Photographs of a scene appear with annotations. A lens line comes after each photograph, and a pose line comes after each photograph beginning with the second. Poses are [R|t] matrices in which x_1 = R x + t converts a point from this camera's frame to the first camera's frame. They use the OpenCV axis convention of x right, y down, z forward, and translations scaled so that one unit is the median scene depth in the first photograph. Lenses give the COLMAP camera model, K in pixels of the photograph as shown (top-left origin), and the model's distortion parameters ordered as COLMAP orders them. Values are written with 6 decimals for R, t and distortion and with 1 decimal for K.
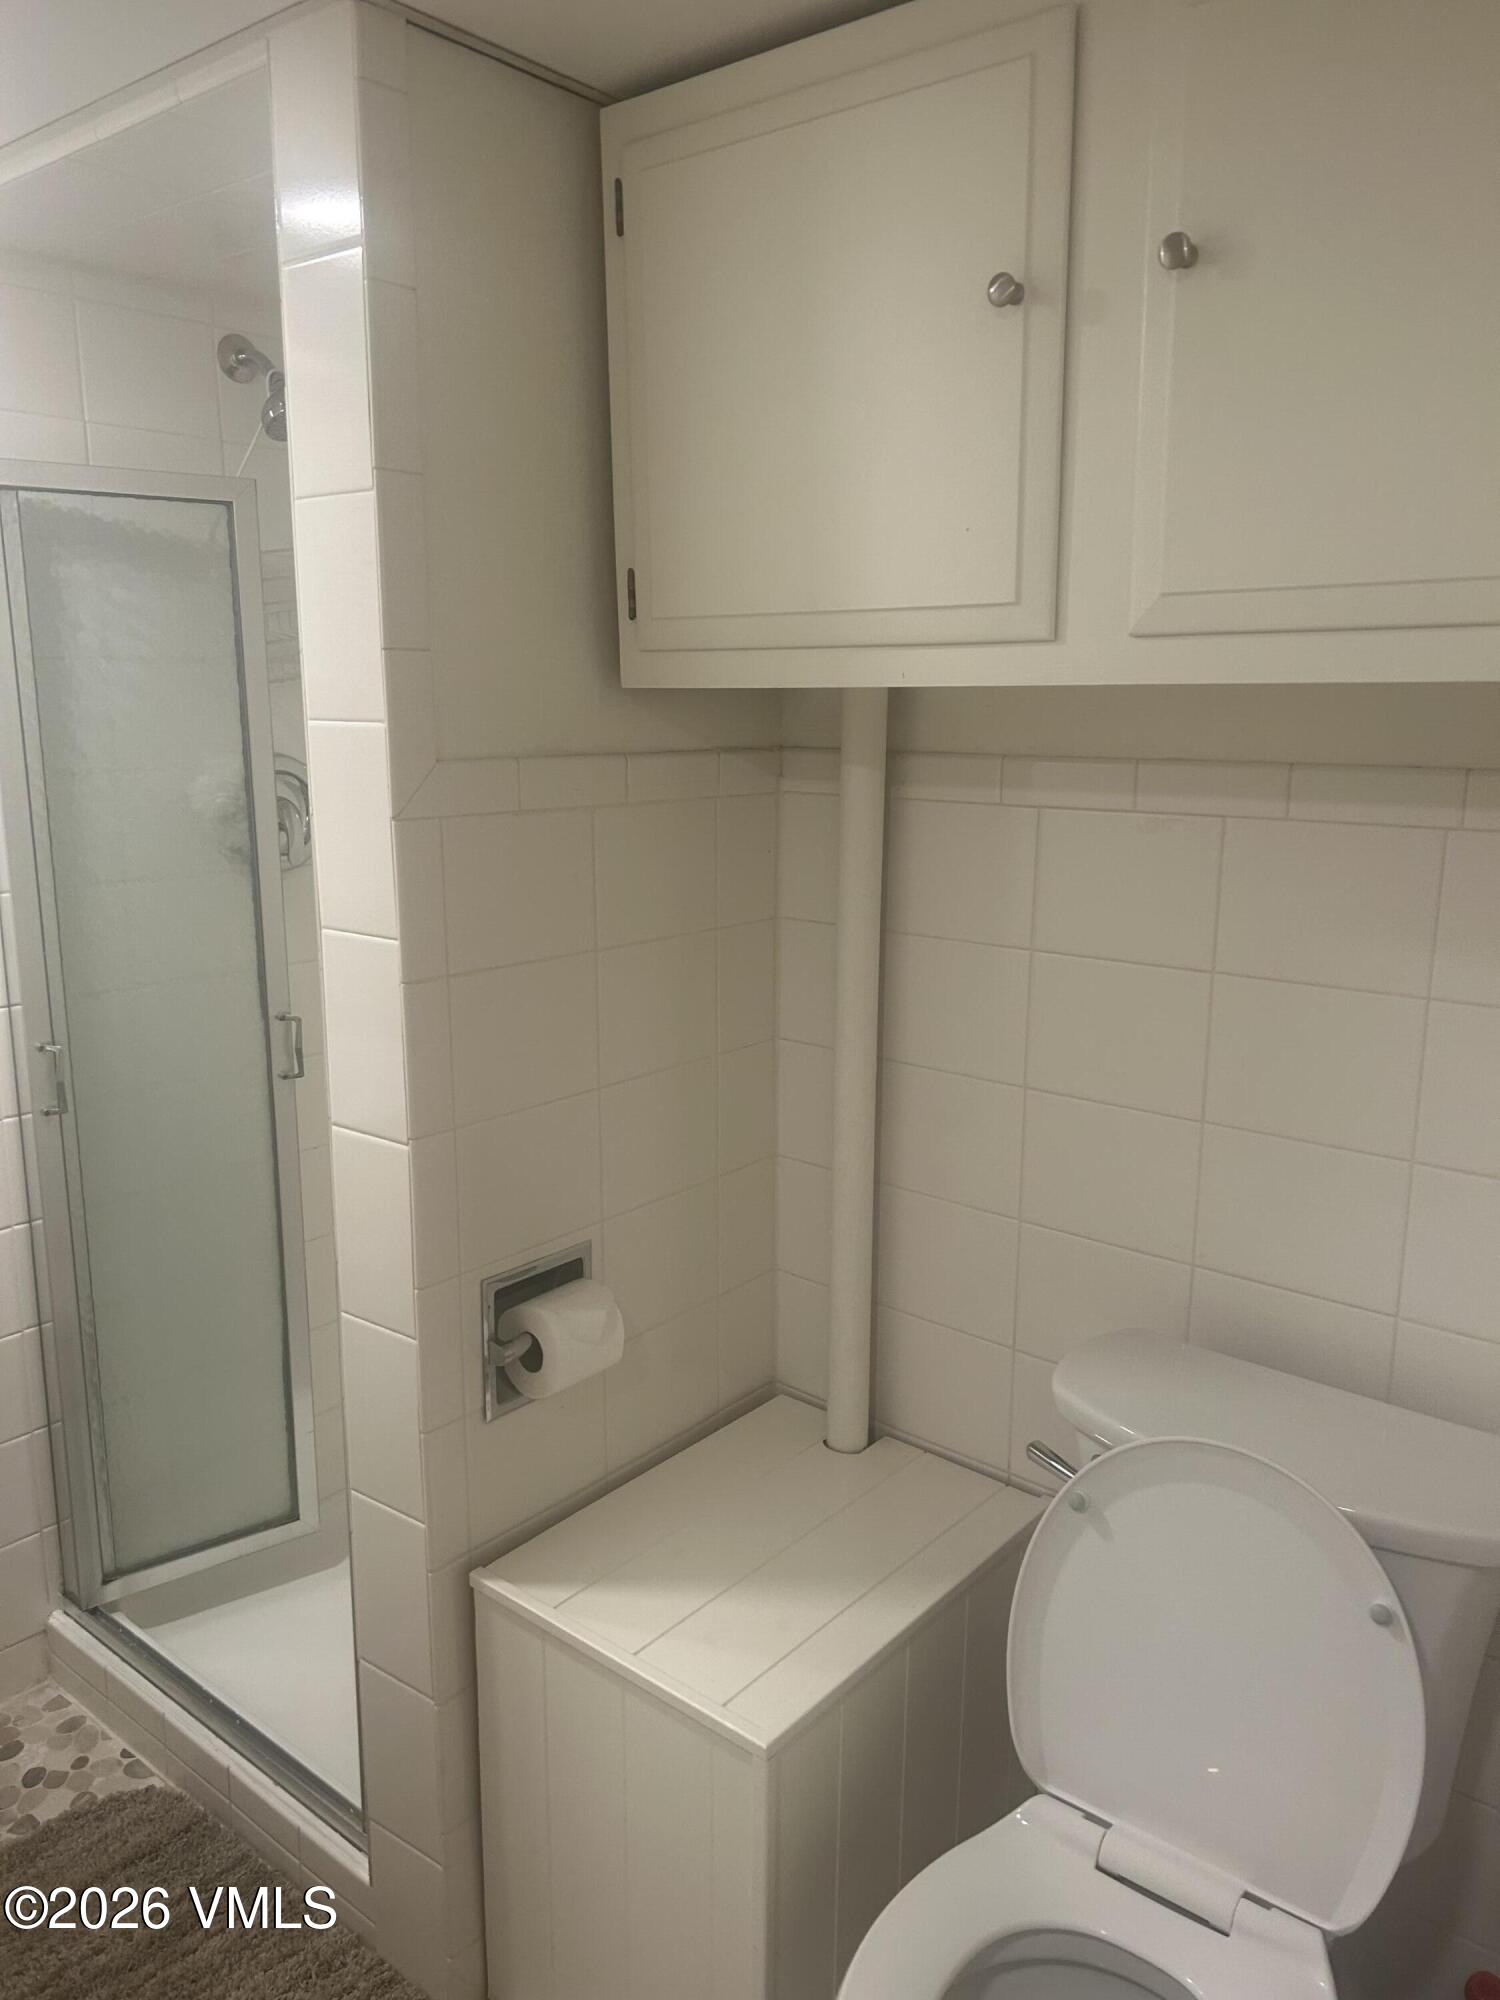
lens RADIAL K [[1492.2, 0, 708.3], [0, 1492.2, 997.1], [0, 0, 1]] dist [0.038408, -0.029711]
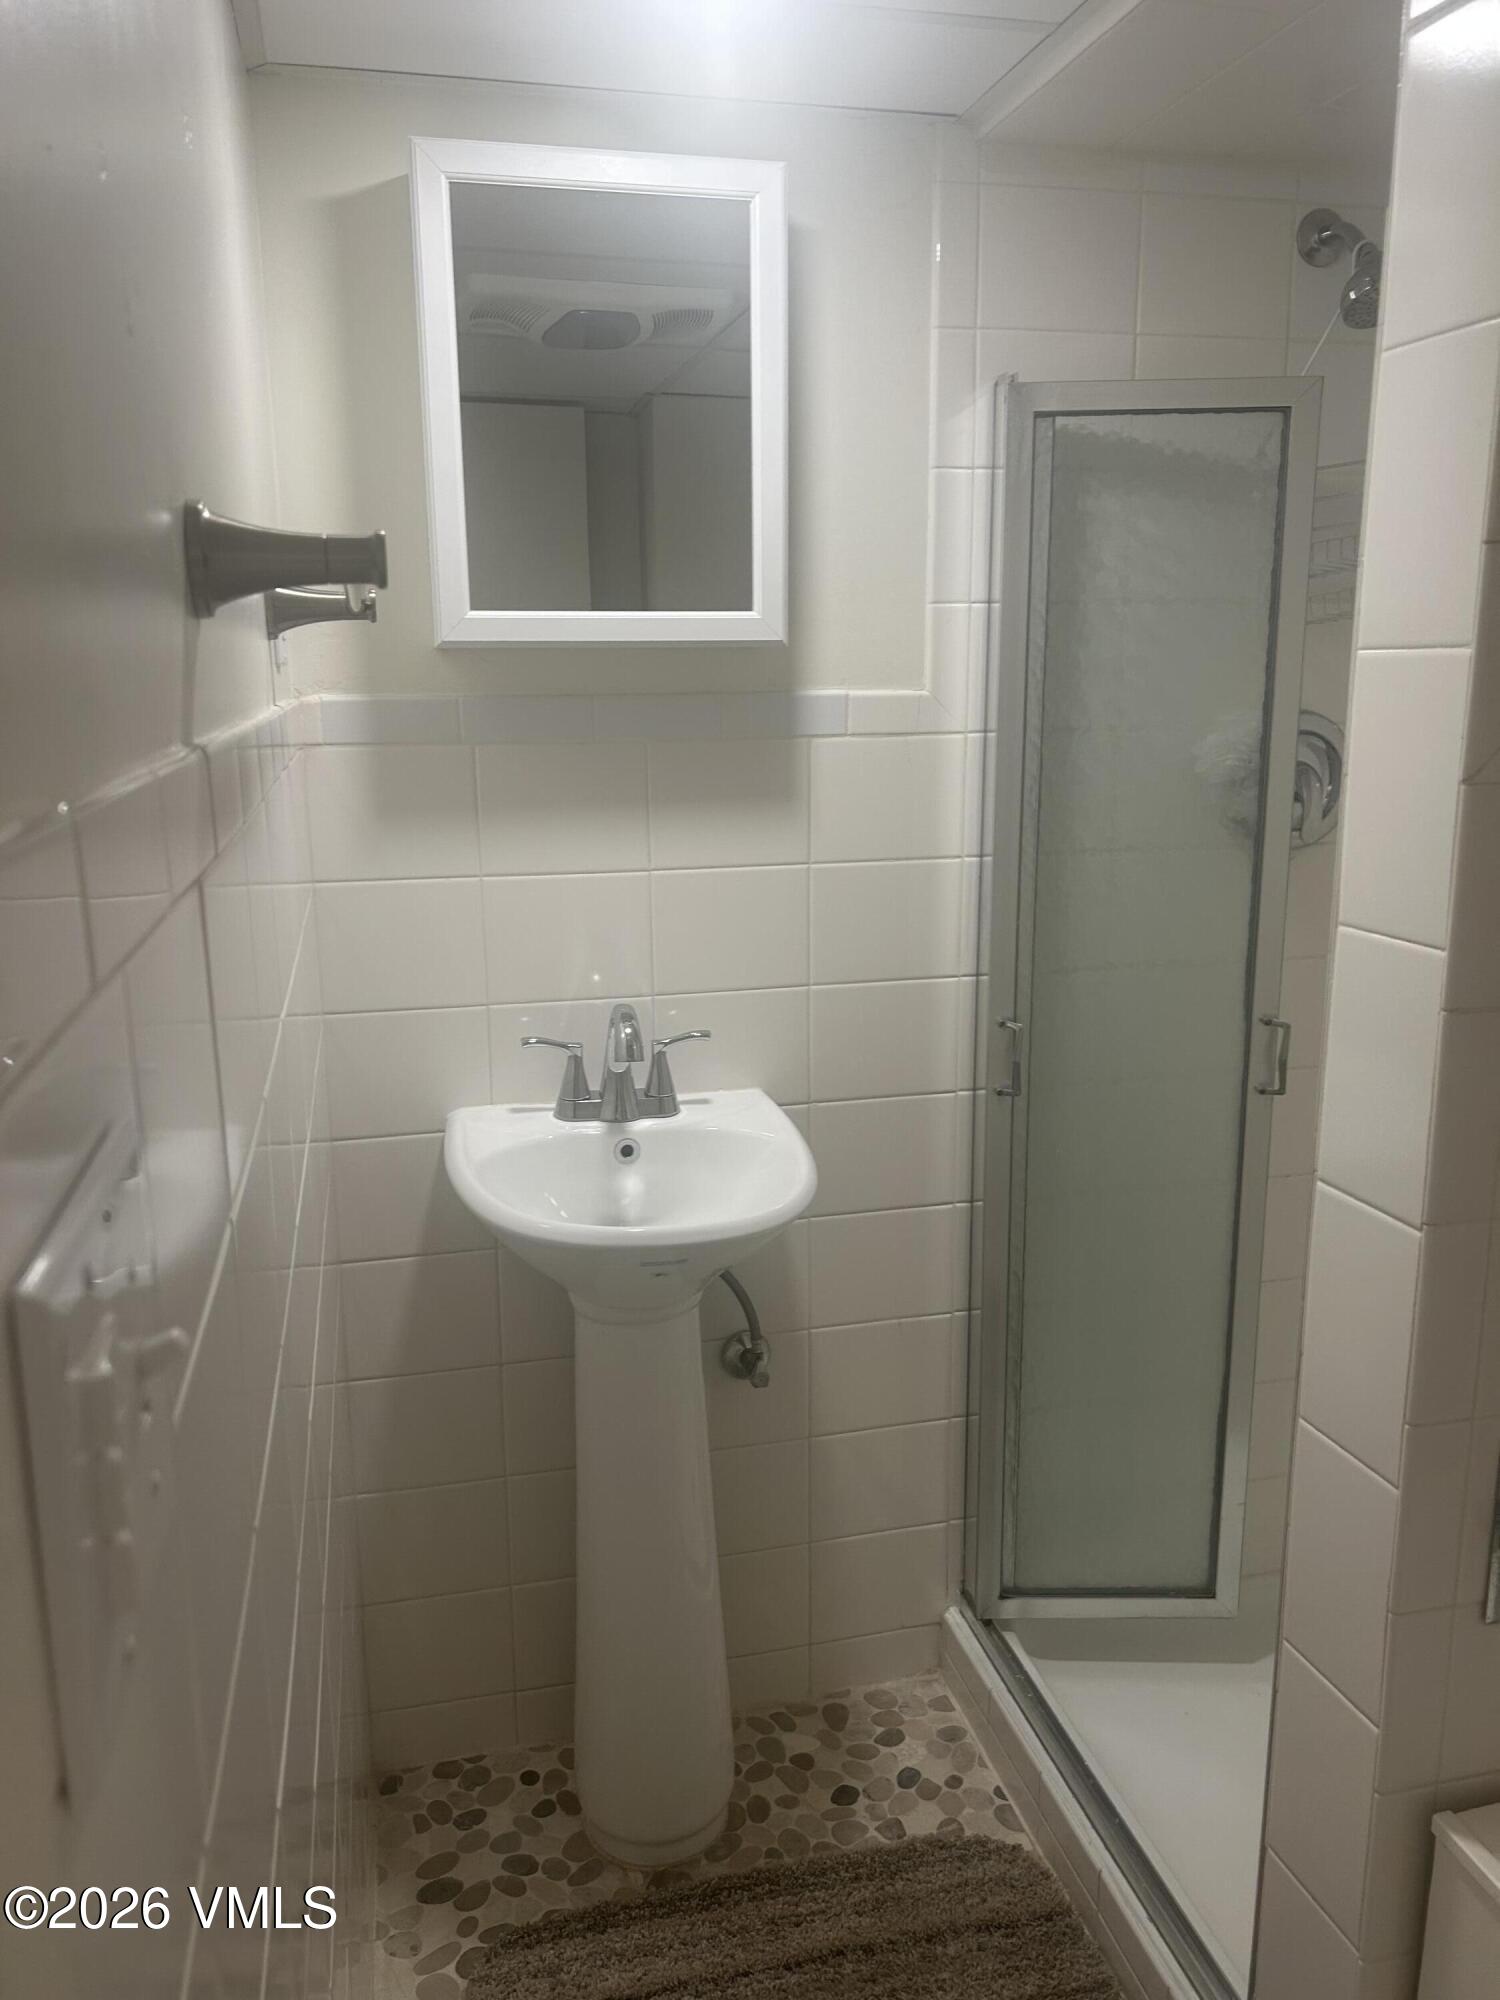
lens RADIAL K [[1502.8, 0, 740.0], [0, 1502.8, 1004.4], [0, 0, 1]] dist [0.041739, -0.052607]
pose [[0.811079, 0.121131, -0.572257, -0.041495], [-0.111074, 0.992417, 0.052638, -0.008435], [0.574294, 0.020869, 0.818383, 0.135574]]
